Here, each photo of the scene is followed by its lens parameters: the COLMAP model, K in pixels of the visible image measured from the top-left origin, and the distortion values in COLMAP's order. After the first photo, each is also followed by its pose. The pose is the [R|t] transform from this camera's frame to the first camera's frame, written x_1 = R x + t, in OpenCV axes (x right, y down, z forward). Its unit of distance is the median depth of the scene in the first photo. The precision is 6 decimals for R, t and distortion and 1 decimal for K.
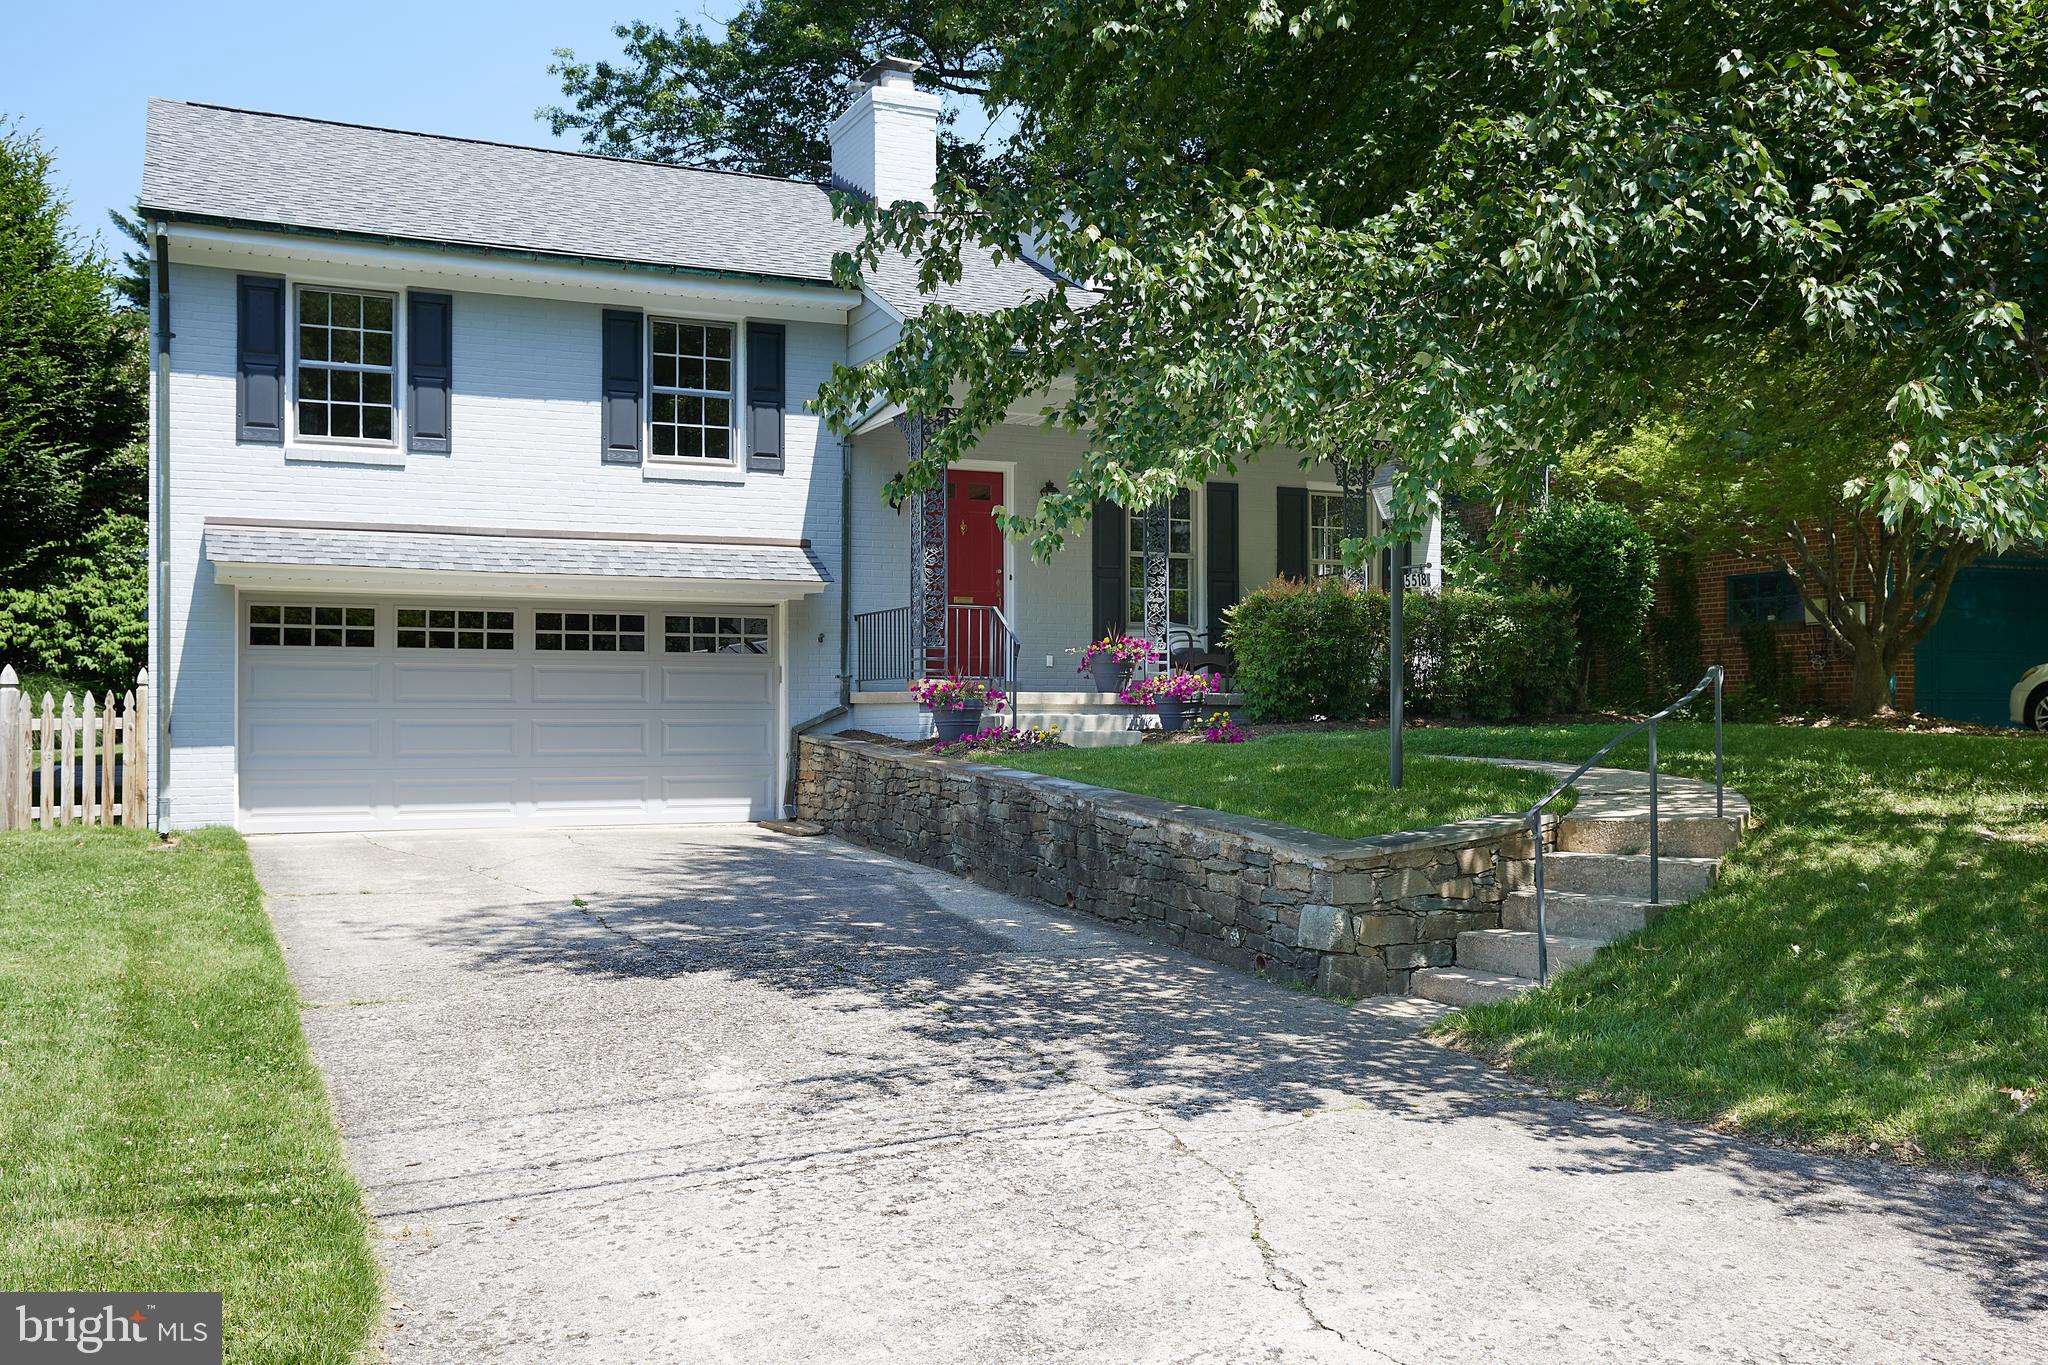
lens RADIAL K [[1934.8, 0, 1023.5], [0, 1934.8, 686.9], [0, 0, 1]] dist [0.043810, 0.000000]
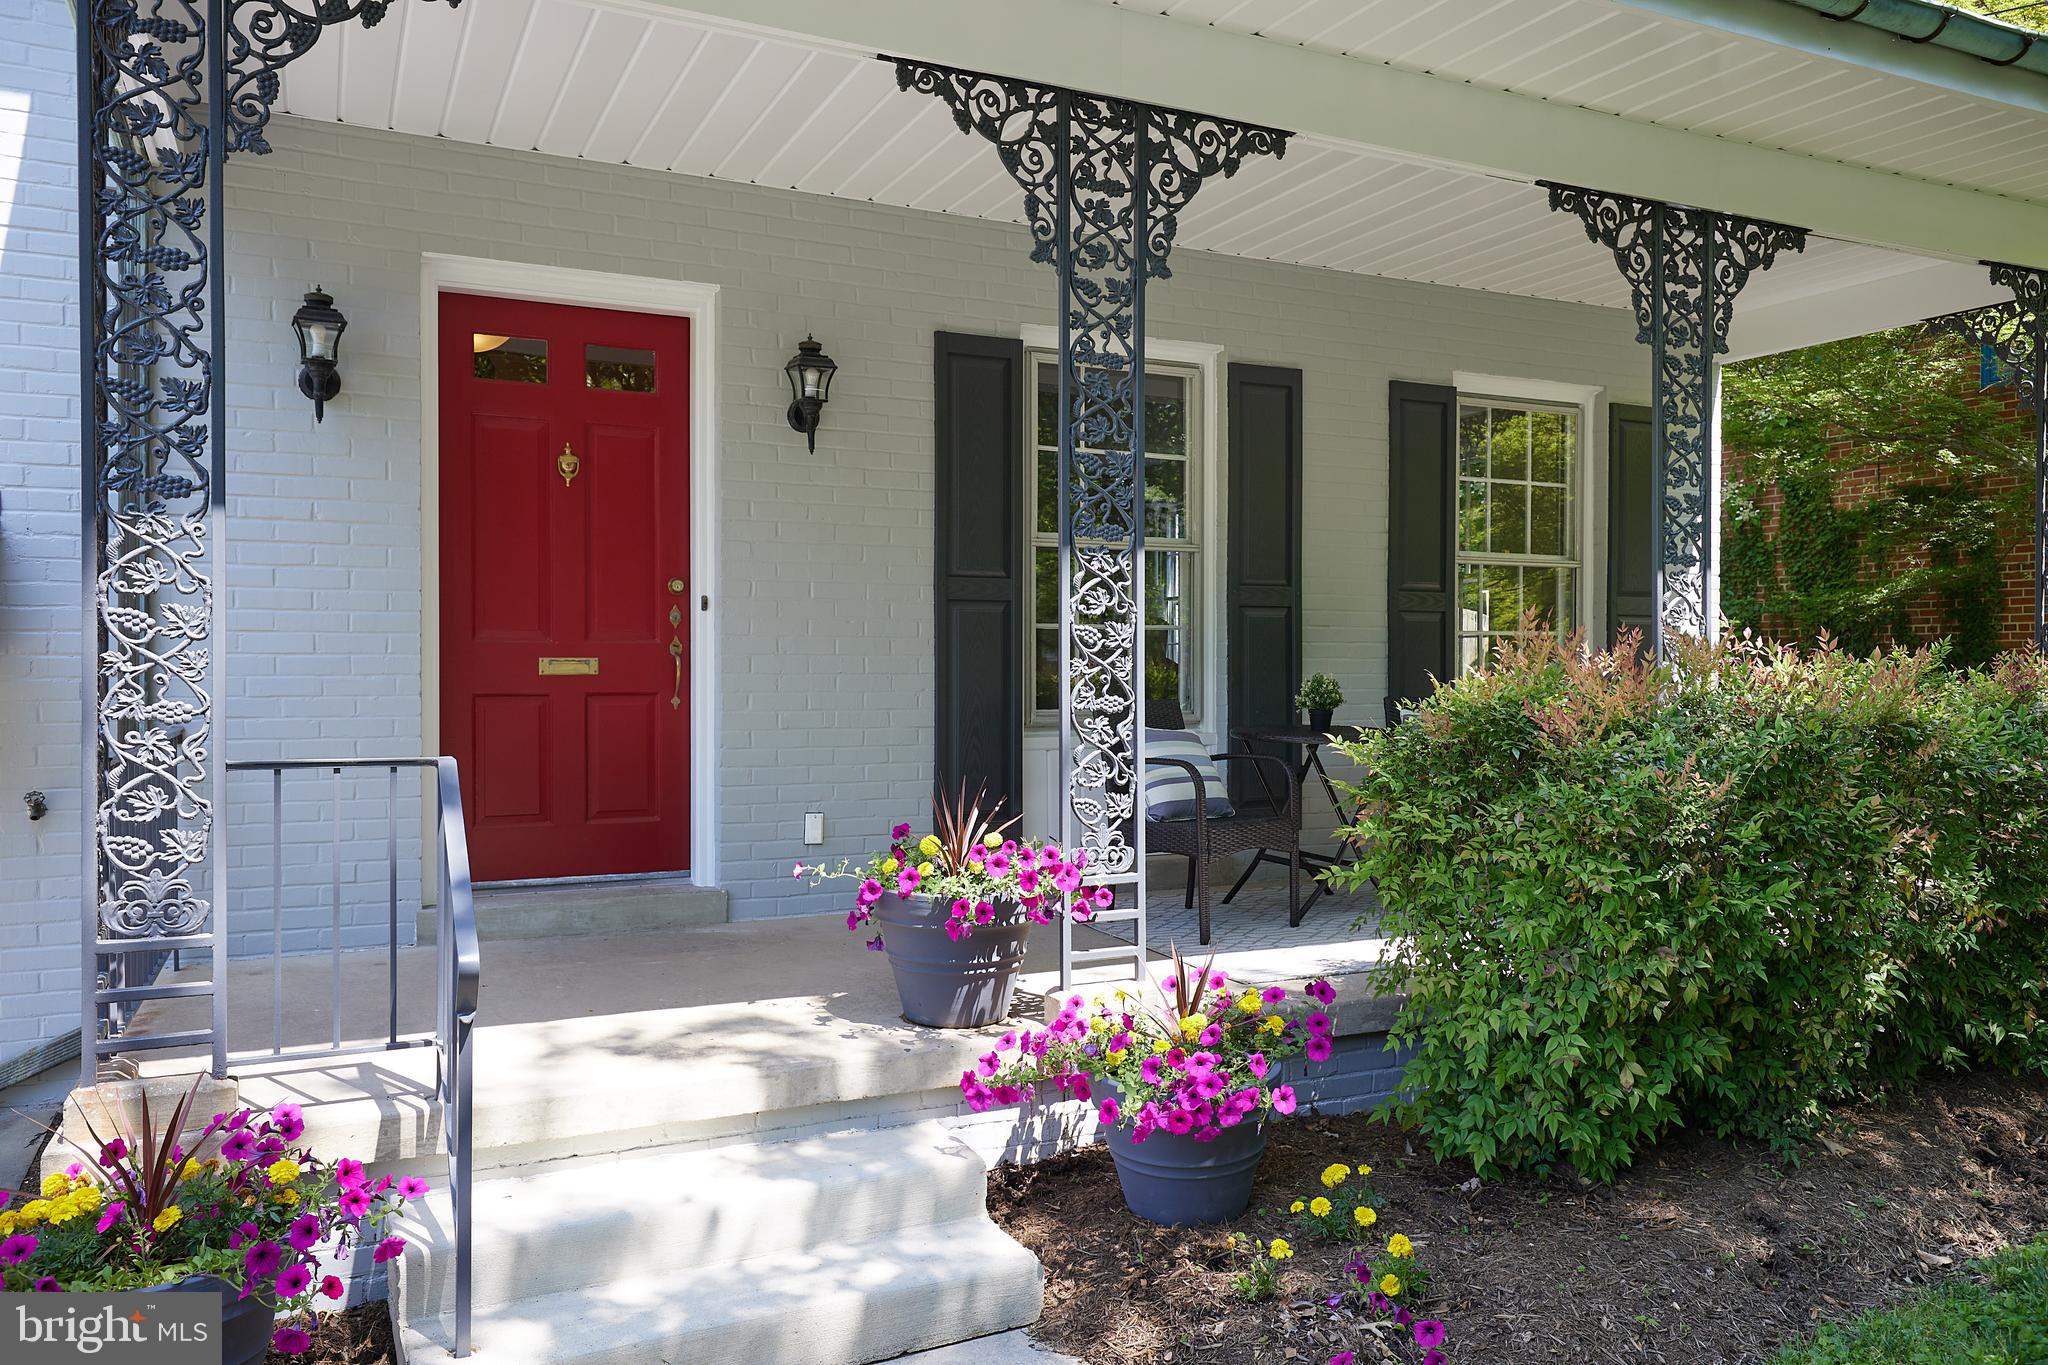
lens RADIAL K [[1495.8, 0, 1038.4], [0, 1495.8, 678.1], [0, 0, 1]] dist [0.009134, 0.002774]
pose [[0.999691, 0.003040, 0.024684, 0.054570], [-0.003817, 0.999497, 0.031480, -0.057088], [-0.024576, -0.031565, 0.999200, 0.791058]]
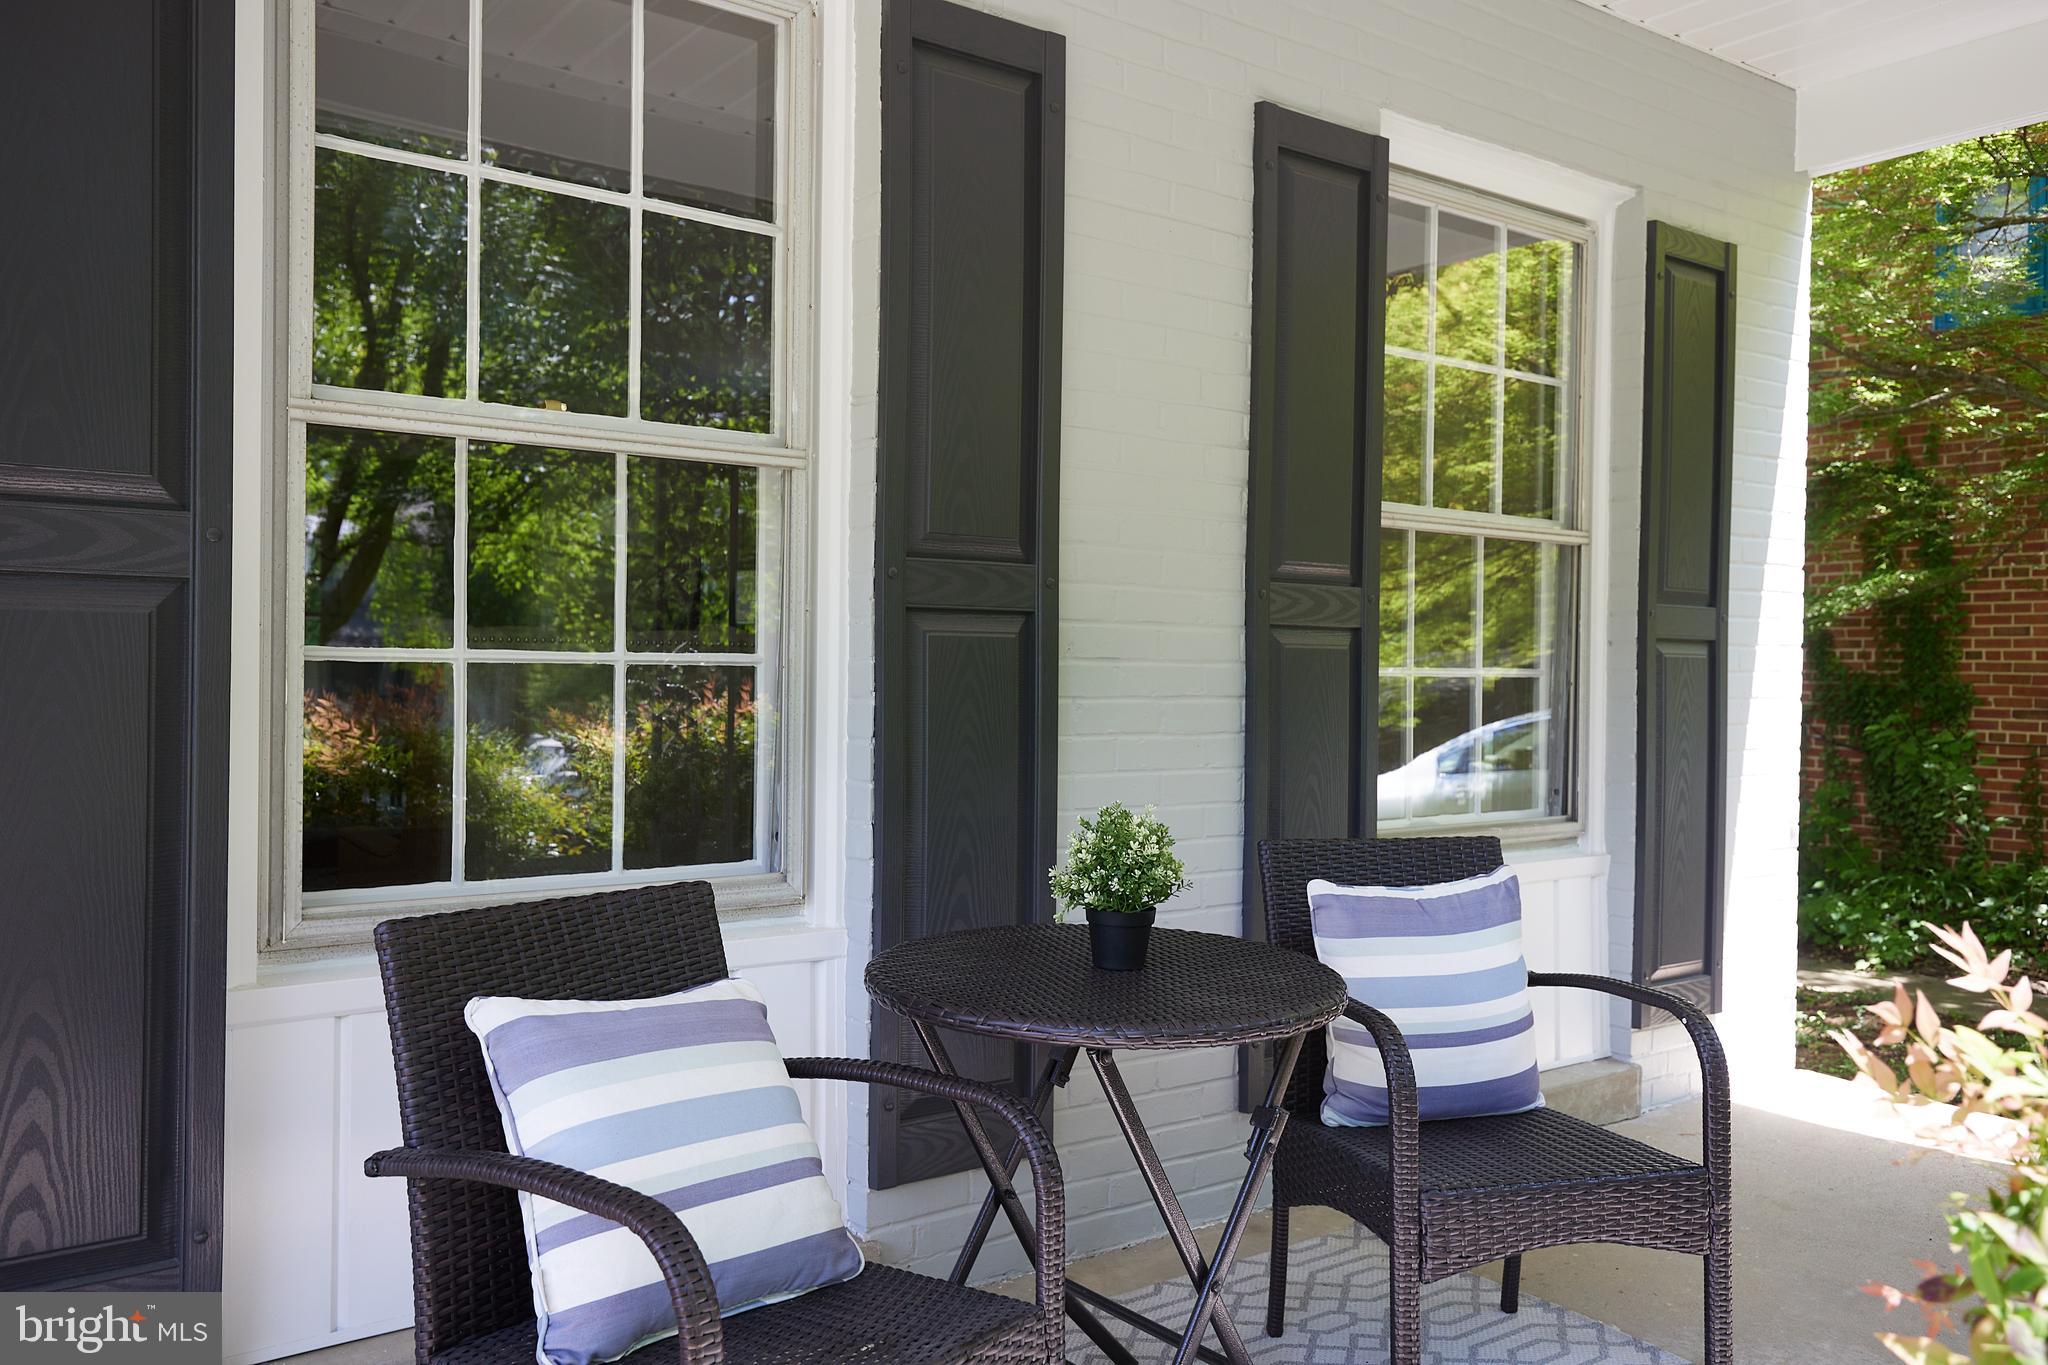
lens RADIAL K [[1610.3, 0, 1036.0], [0, 1610.3, 674.8], [0, 0, 1]] dist [0.019421, 0.003962]
pose [[0.978983, 0.013483, 0.203493, 0.093230], [-0.018689, 0.999545, 0.023680, -0.060875], [-0.203081, -0.026986, 0.978790, 1.000085]]
